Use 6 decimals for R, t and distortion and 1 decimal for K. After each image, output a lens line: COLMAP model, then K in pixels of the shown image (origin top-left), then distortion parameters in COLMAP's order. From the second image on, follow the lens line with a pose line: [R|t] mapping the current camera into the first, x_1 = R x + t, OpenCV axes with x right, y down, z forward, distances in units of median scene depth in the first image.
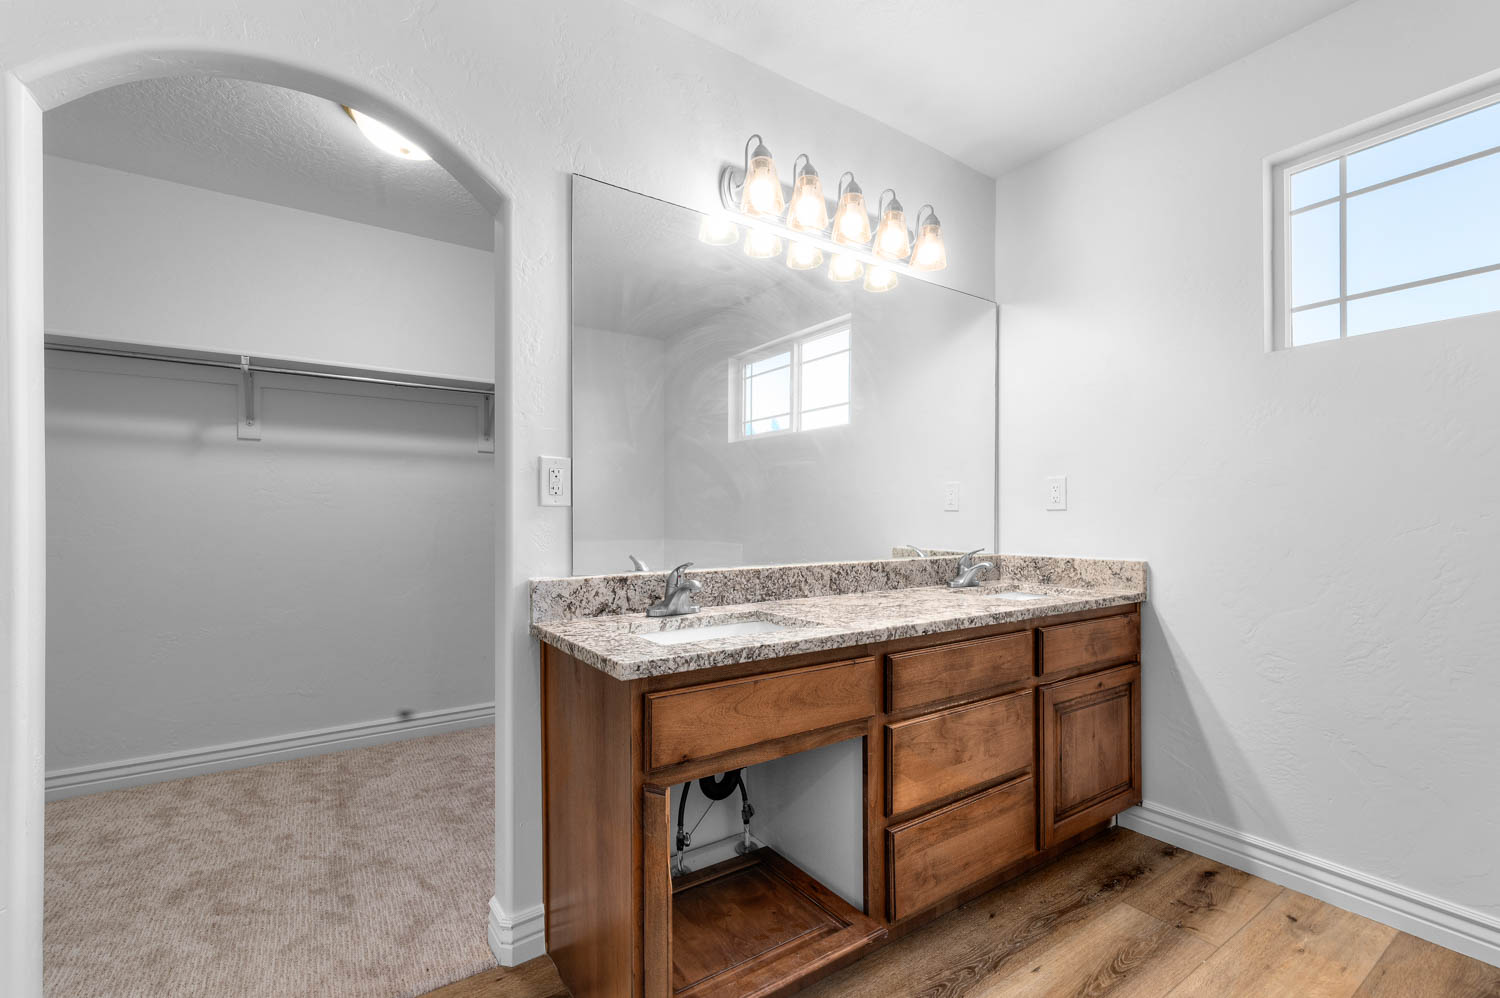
lens RADIAL K [[644.5, 0, 757.5], [0, 644.5, 520.0], [0, 0, 1]] dist [-0.000548, -0.000049]
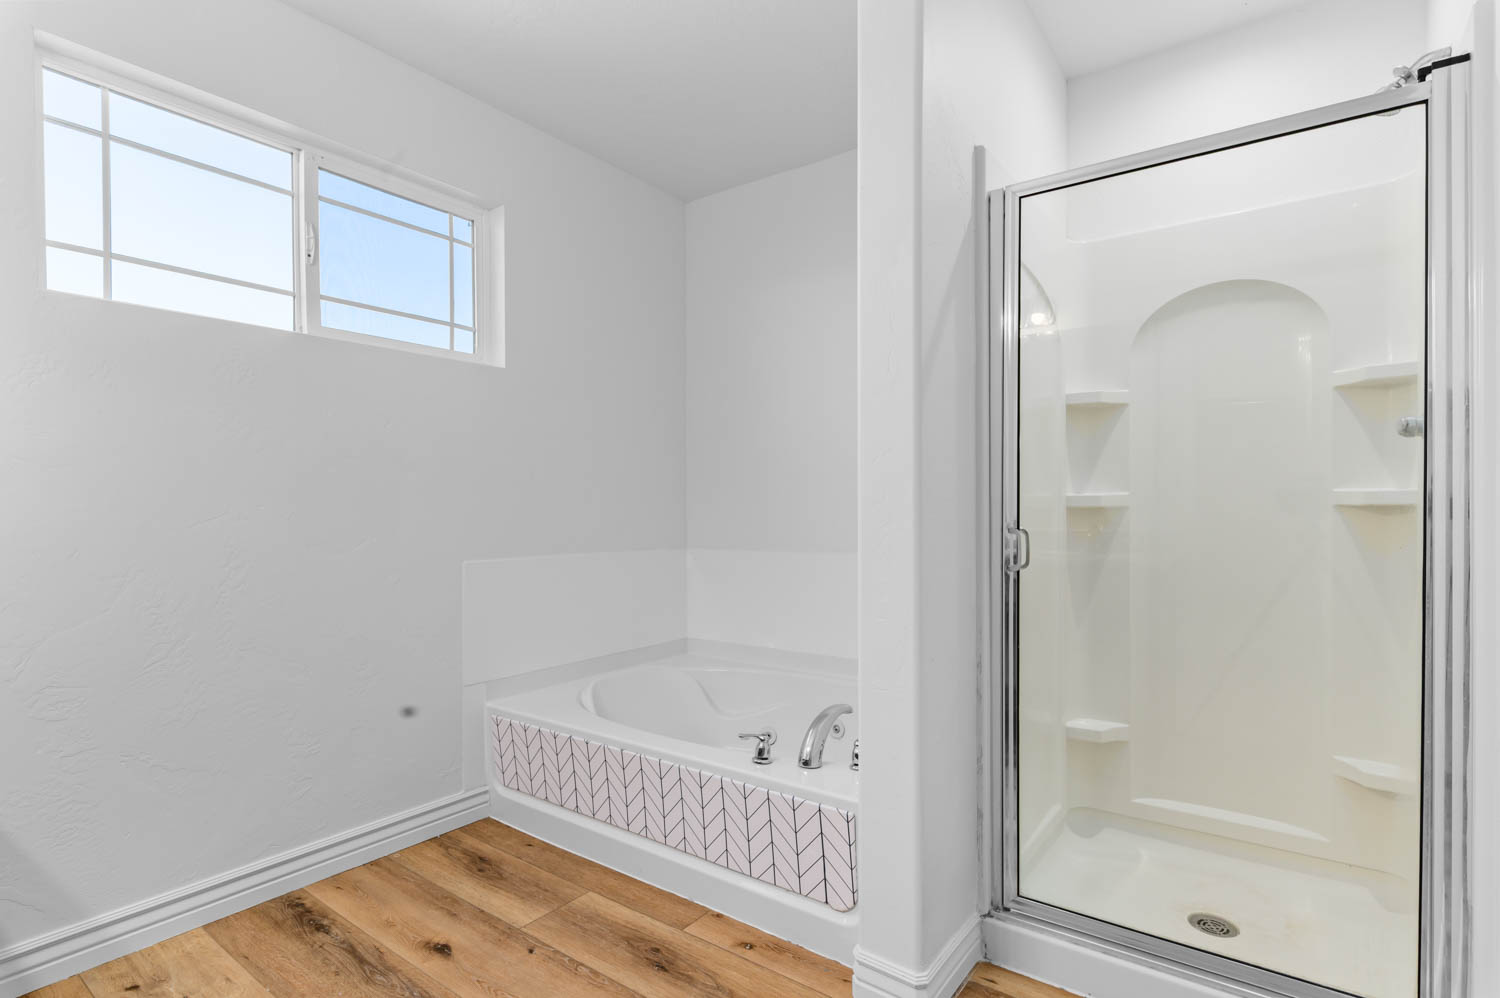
lens RADIAL K [[758.7, 0, 760.0], [0, 758.7, 505.9], [0, 0, 1]] dist [0.000740, -0.000414]
pose [[-0.340794, 0.002129, 0.940136, -0.342850], [0.002374, 0.999996, -0.001404, -0.002519], [-0.940135, 0.001753, -0.340797, 0.521693]]
